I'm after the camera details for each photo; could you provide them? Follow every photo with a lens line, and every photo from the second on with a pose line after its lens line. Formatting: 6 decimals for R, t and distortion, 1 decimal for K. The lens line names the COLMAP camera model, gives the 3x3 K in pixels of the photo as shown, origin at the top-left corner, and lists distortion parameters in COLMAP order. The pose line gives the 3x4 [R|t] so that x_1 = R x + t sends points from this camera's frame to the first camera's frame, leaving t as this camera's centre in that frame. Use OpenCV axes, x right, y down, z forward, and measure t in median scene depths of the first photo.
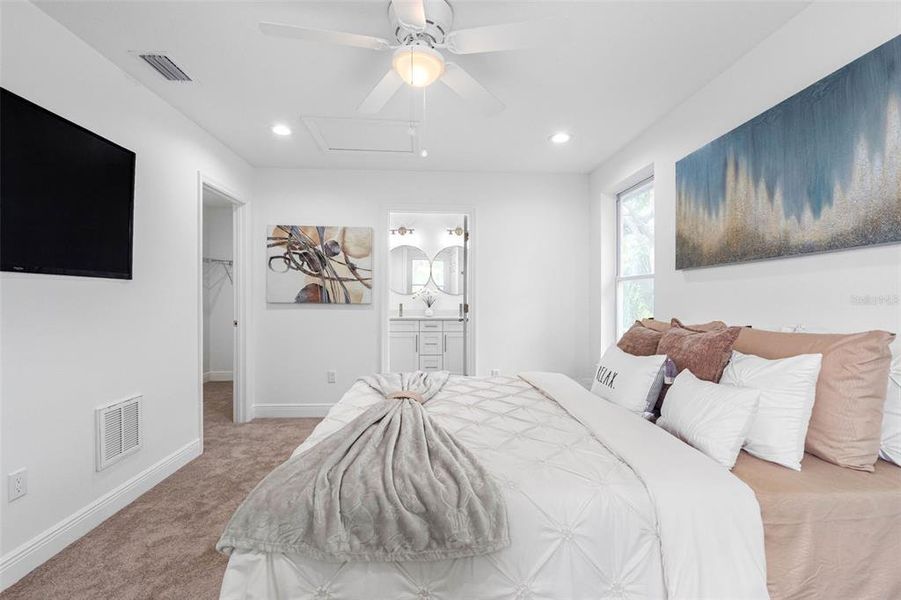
lens RADIAL K [[400.5, 0, 448.0], [0, 400.5, 300.4], [0, 0, 1]] dist [-0.004160, 0.000497]
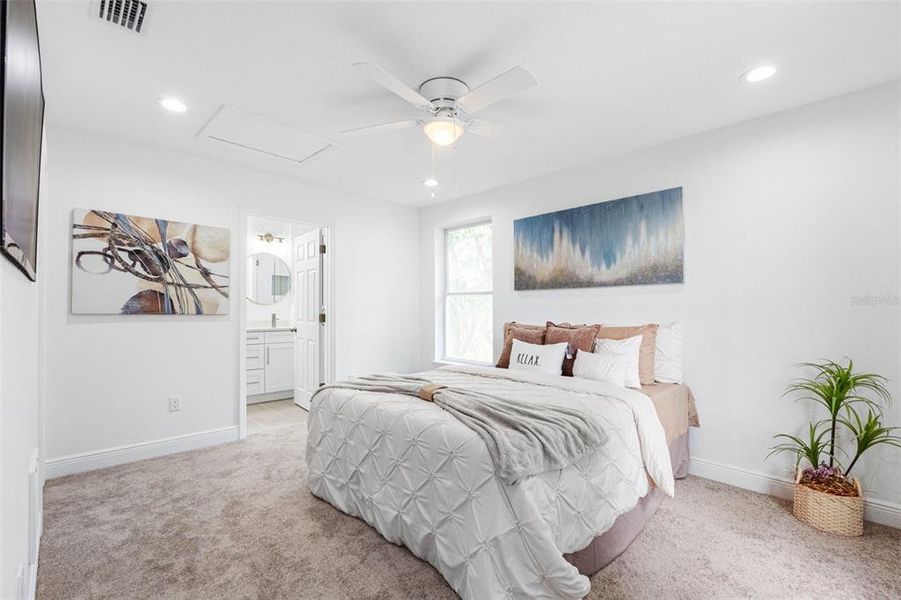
lens RADIAL K [[400.5, 0, 446.8], [0, 400.5, 300.4], [0, 0, 1]] dist [-0.004160, 0.000497]
pose [[0.756703, 0.014187, 0.653605, -0.428979], [0.000418, 0.999754, -0.022184, -0.003144], [-0.653759, 0.017060, 0.756510, 0.010369]]
